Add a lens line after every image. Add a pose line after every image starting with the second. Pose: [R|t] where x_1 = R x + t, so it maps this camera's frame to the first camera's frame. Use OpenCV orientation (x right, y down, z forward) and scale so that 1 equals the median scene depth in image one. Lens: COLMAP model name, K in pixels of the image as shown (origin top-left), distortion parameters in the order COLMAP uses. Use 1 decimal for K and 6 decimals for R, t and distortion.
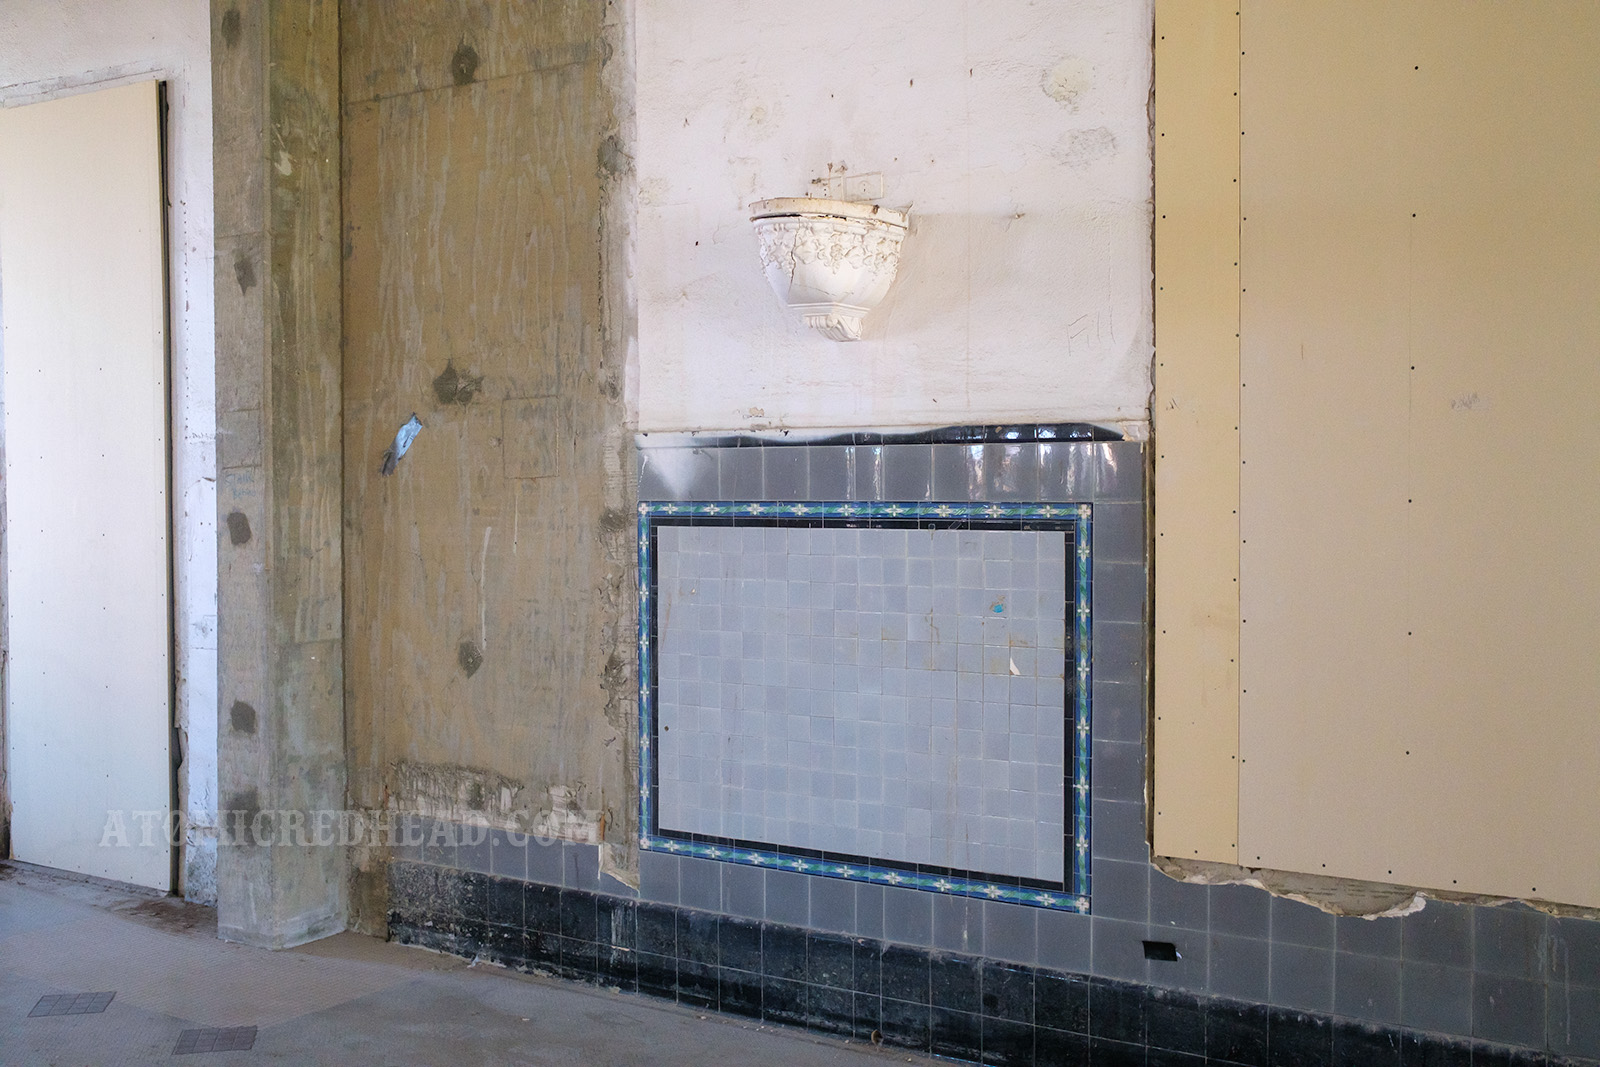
lens RADIAL K [[1653.6, 0, 799.5], [0, 1653.6, 529.5], [0, 0, 1]] dist [-0.016125, 0.000000]
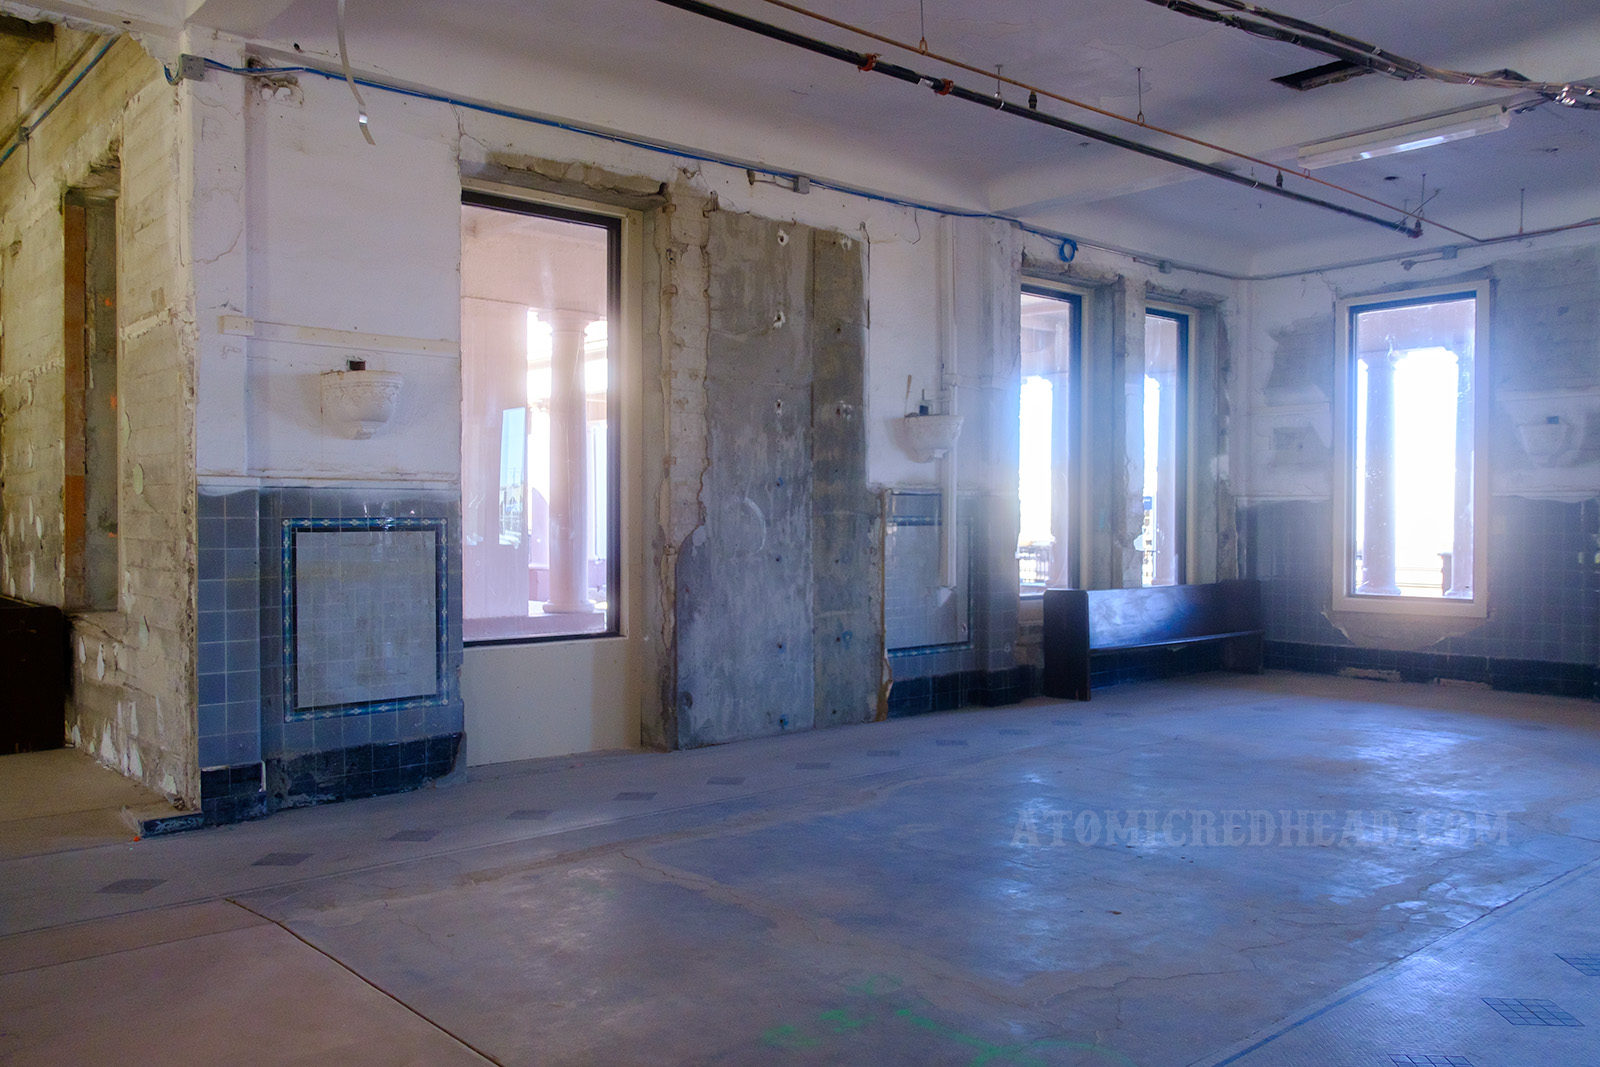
lens RADIAL K [[1274.9, 0, 801.0], [0, 1274.9, 530.4], [0, 0, 1]] dist [0.038173, -0.016857]
pose [[0.274796, -0.018363, 0.961327, -1.195460], [0.026387, 0.999585, 0.011551, -0.005898], [-0.961140, 0.022192, 0.275167, 0.121558]]
